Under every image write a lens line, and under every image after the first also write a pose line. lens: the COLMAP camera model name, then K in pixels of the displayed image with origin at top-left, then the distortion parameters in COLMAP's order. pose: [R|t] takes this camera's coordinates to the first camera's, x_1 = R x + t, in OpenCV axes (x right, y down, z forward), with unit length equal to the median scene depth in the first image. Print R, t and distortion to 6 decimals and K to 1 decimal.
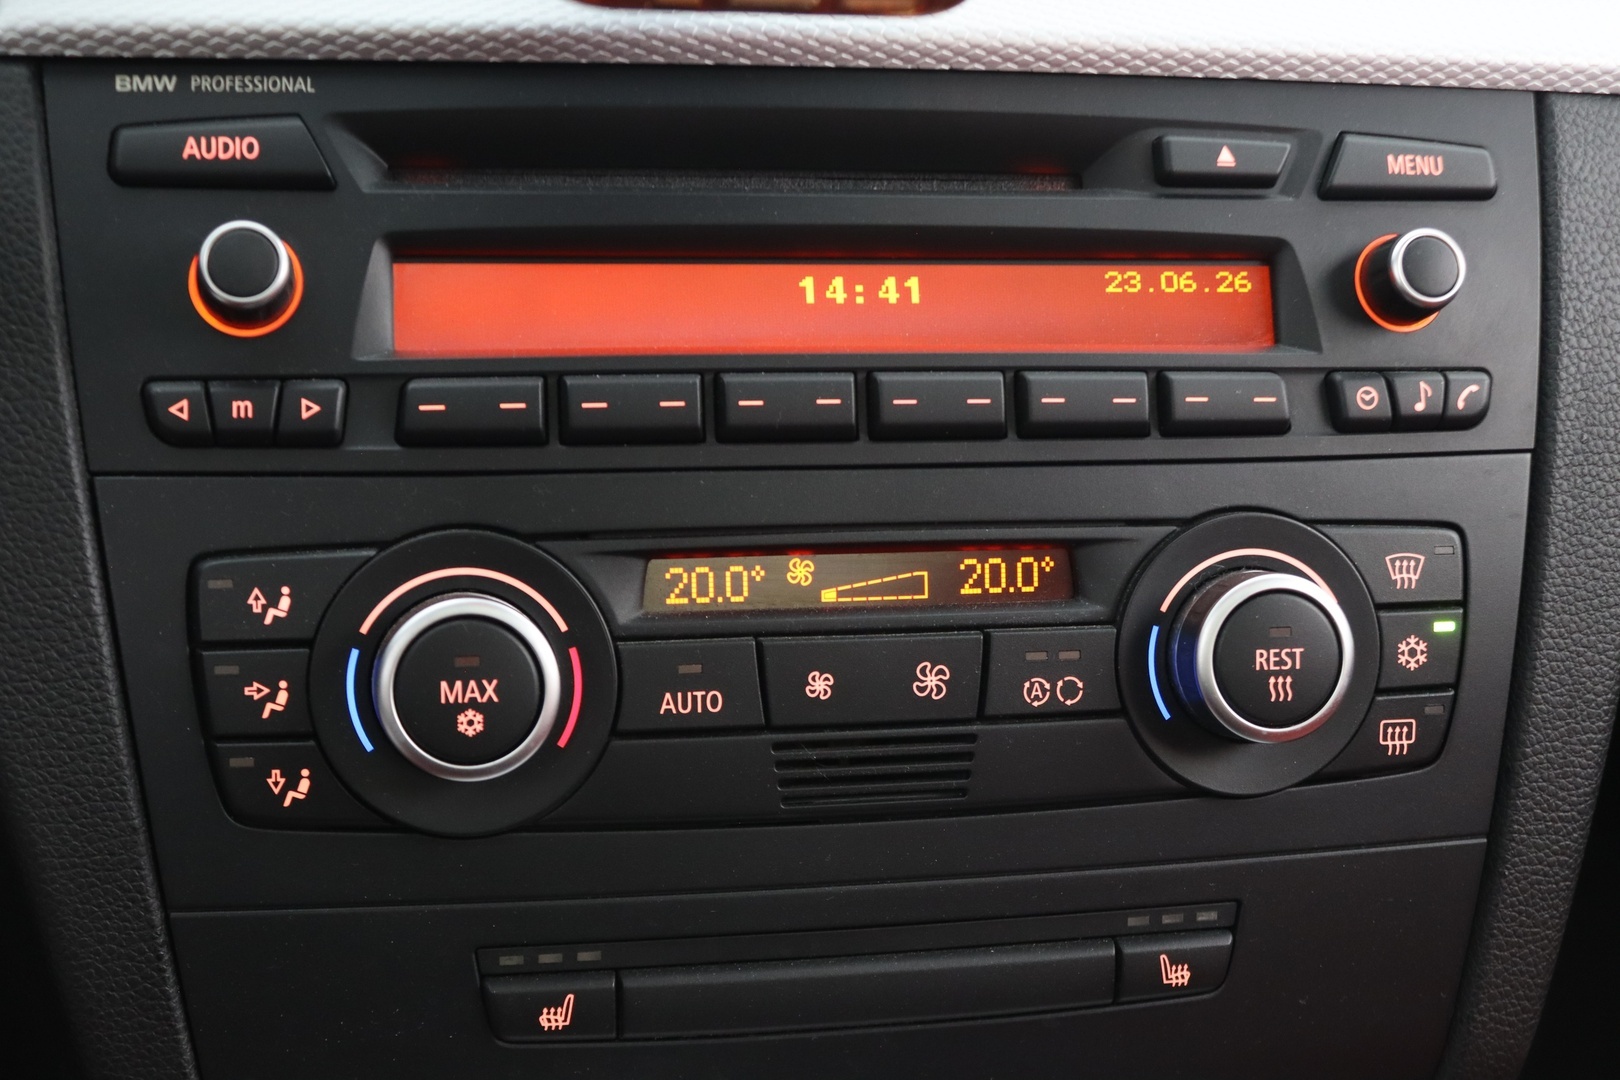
lens RADIAL K [[2136.4, 0, 770.8], [0, 2136.4, 613.4], [0, 0, 1]] dist [-0.055987, 0.061391]
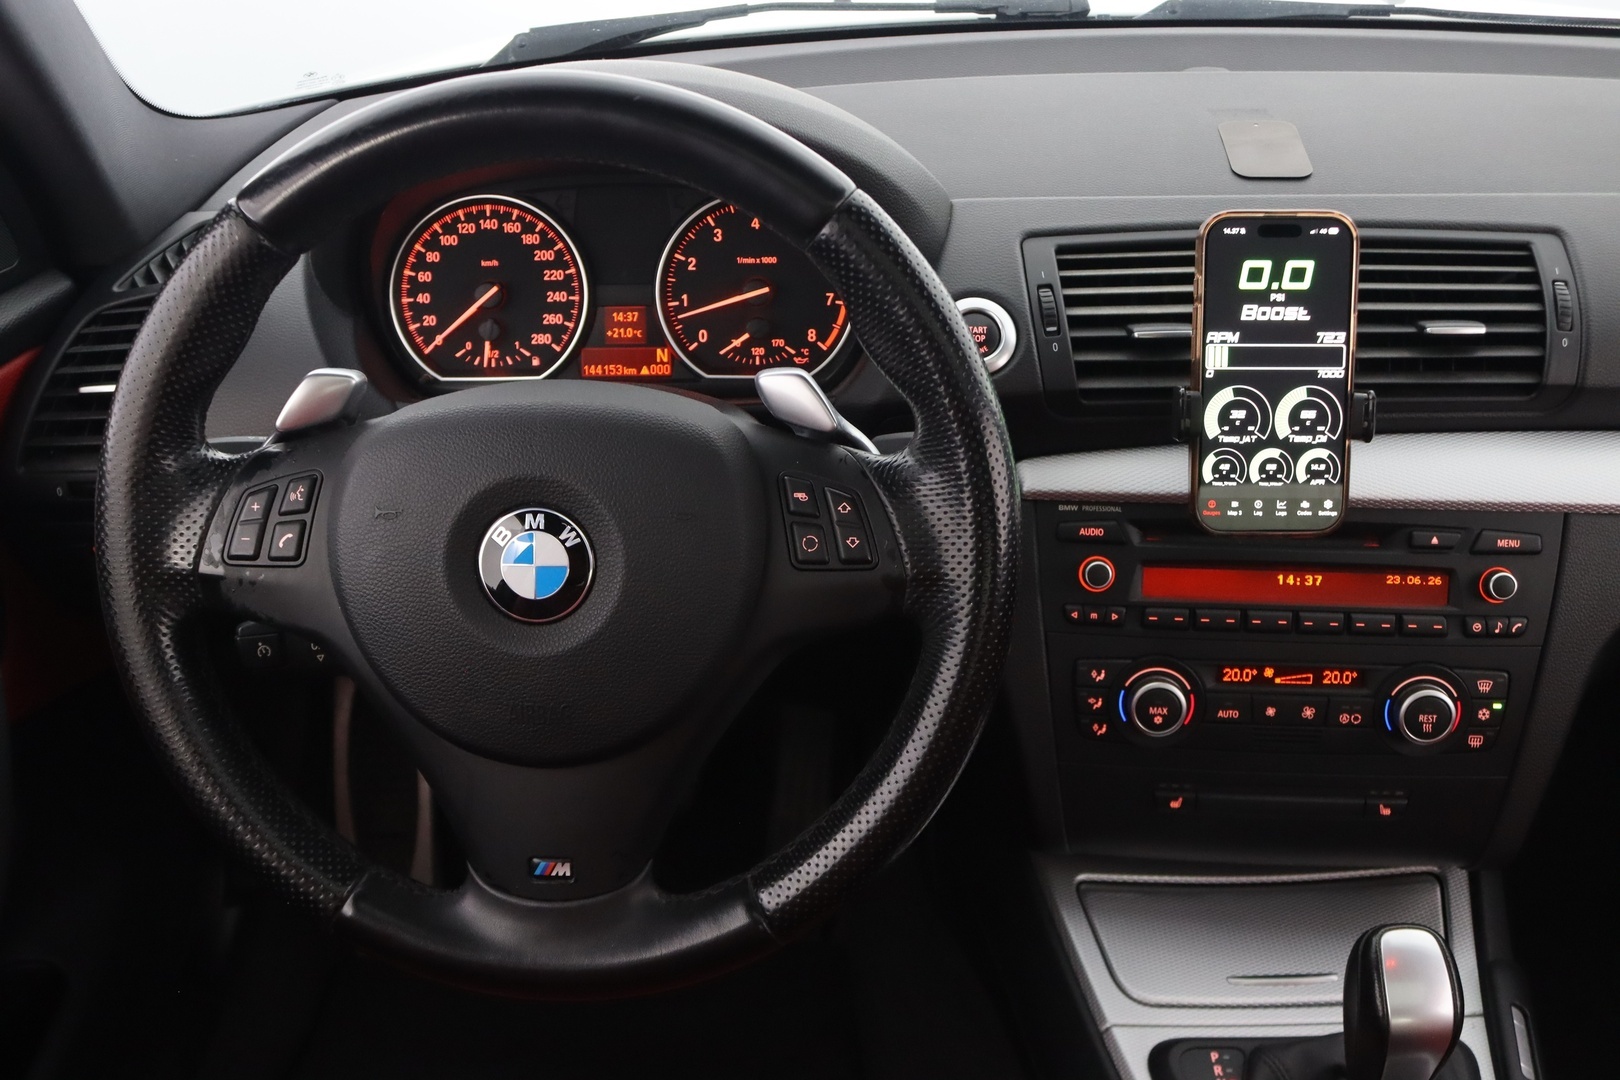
lens RADIAL K [[1645.0, 0, 770.0], [0, 1645.0, 630.2], [0, 0, 1]] dist [-0.124112, 0.101852]
pose [[0.945284, 0.094831, -0.312163, 0.061642], [-0.029417, 0.977700, 0.207935, -0.550906], [0.324921, -0.187374, 0.926994, -1.399583]]
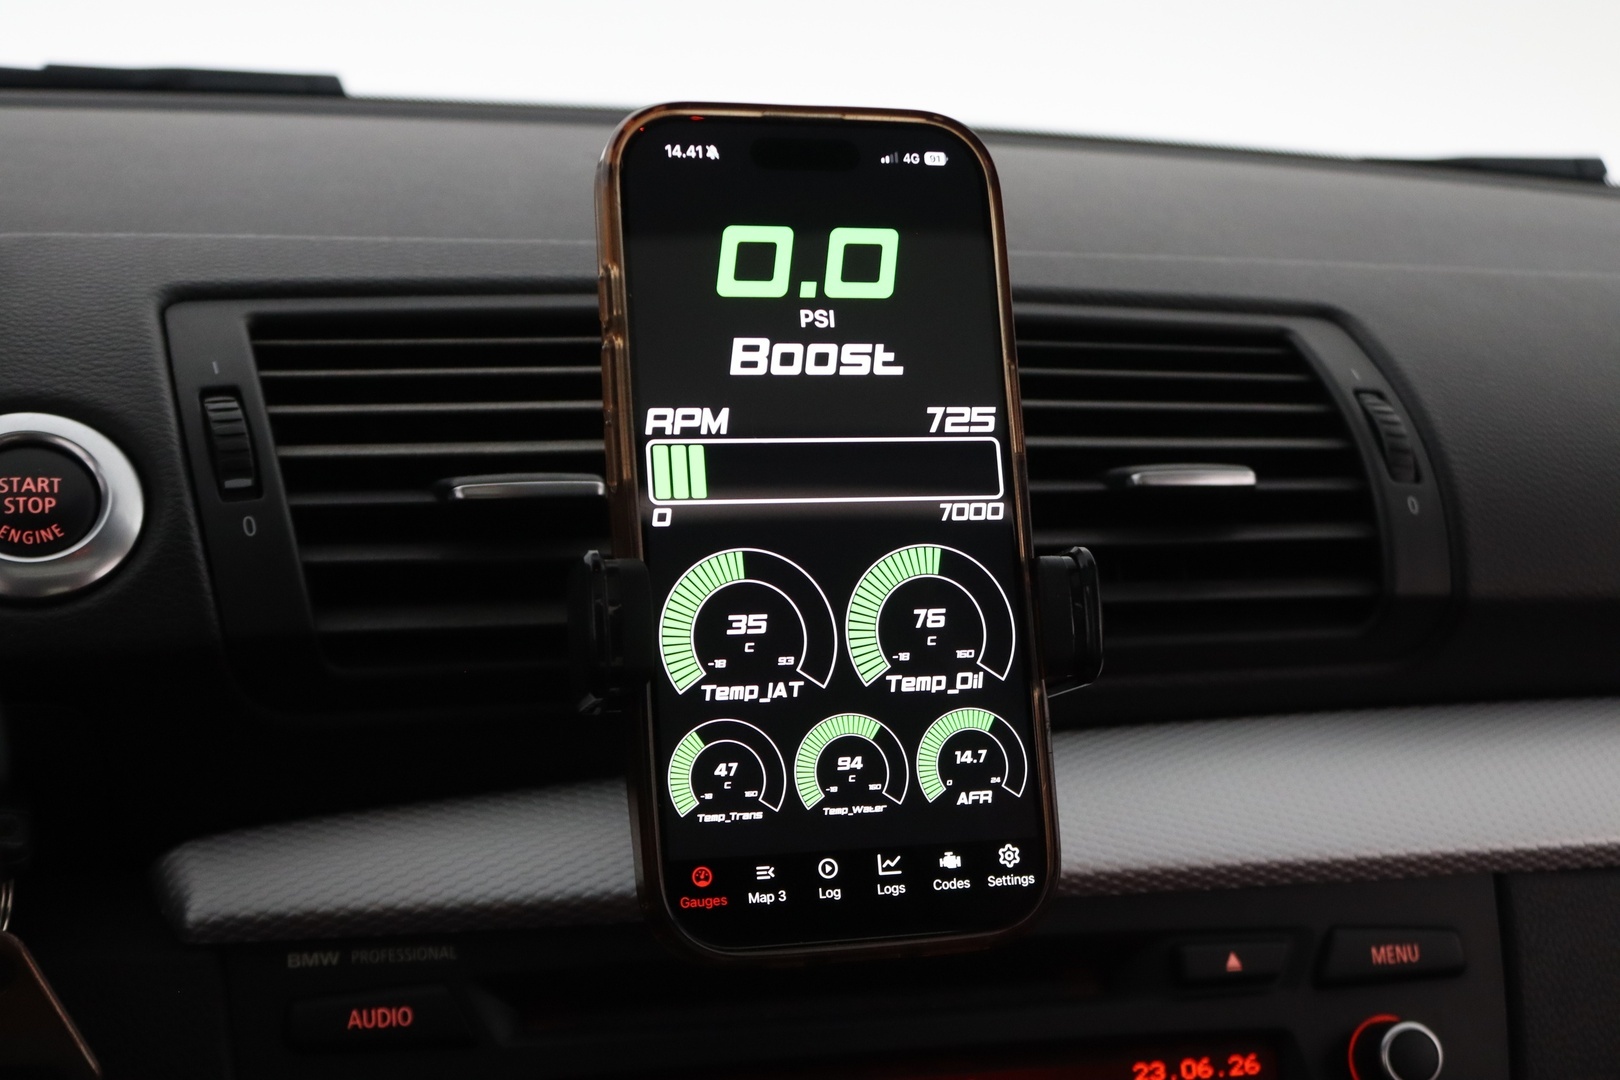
lens RADIAL K [[2136.4, 0, 770.8], [0, 2136.4, 613.4], [0, 0, 1]] dist [-0.055987, 0.061391]
pose [[0.999637, -0.022011, 0.015538, -0.055579], [0.023771, 0.991993, -0.124038, -0.280490], [-0.012684, 0.124363, 0.992156, -0.184540]]
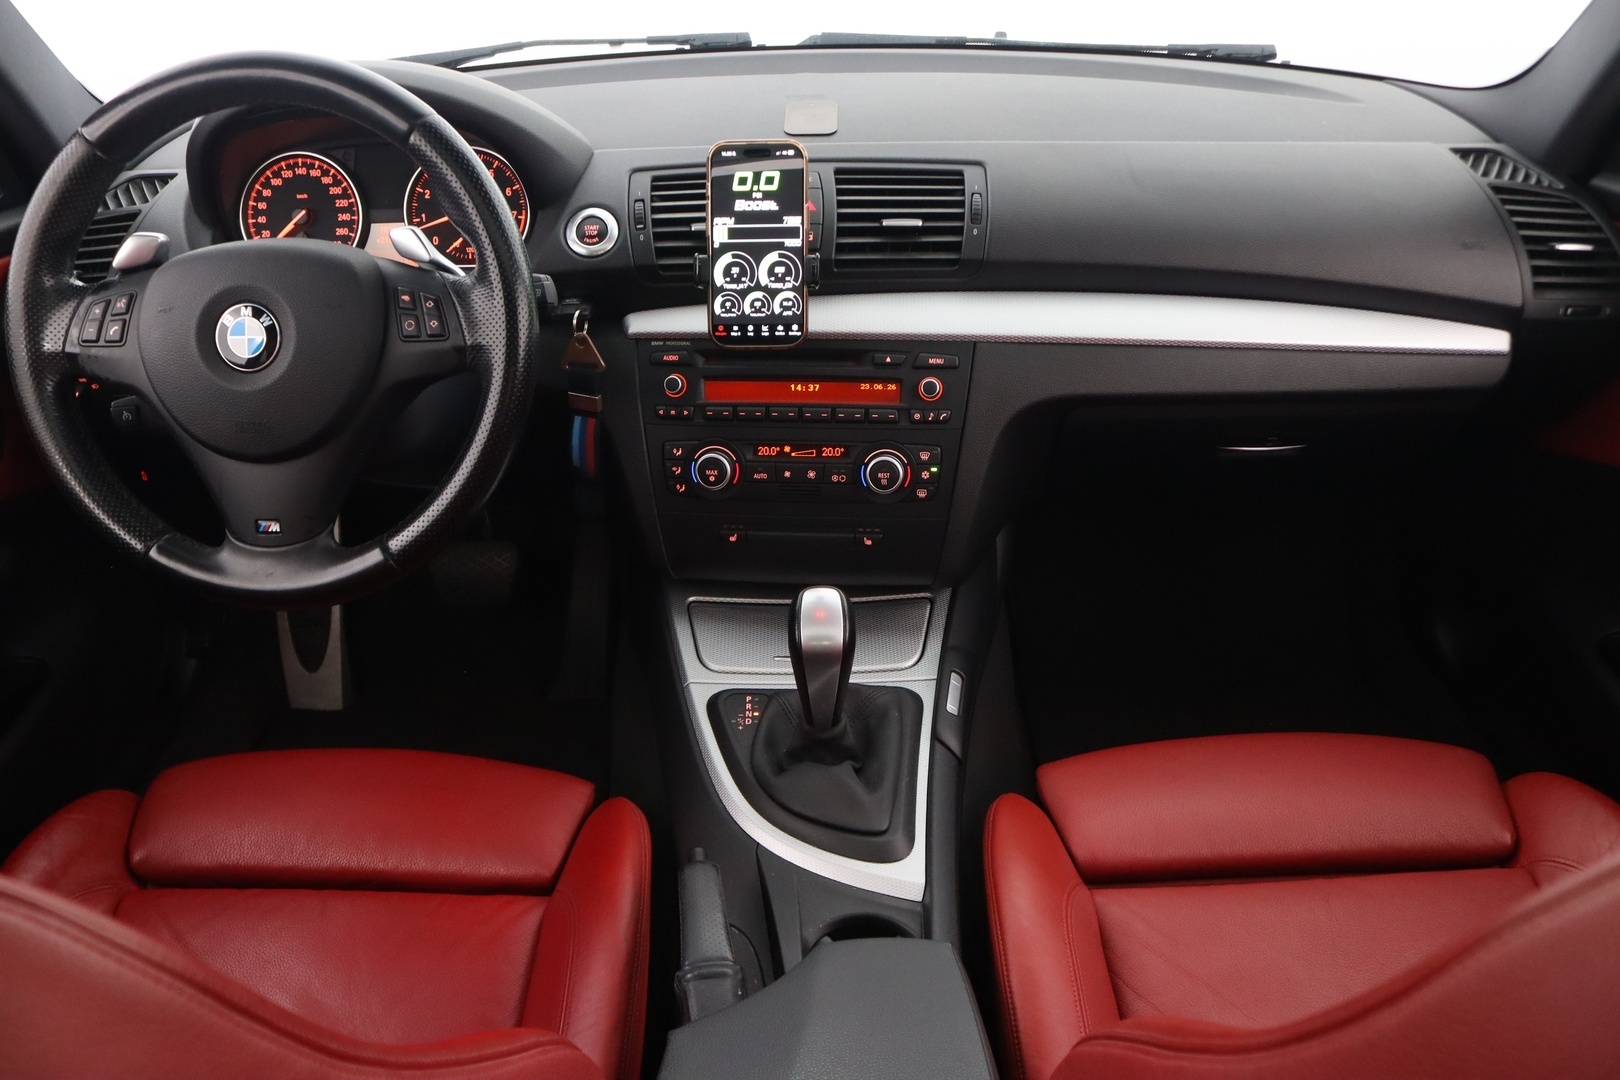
lens RADIAL K [[1318.6, 0, 752.5], [0, 1318.6, 618.7], [0, 0, 1]] dist [-0.157335, 0.118882]
pose [[0.940578, 0.104881, -0.322976, 0.927932], [-0.031466, 0.973935, 0.224633, -0.307989], [0.338118, -0.201122, 0.919362, -1.778413]]
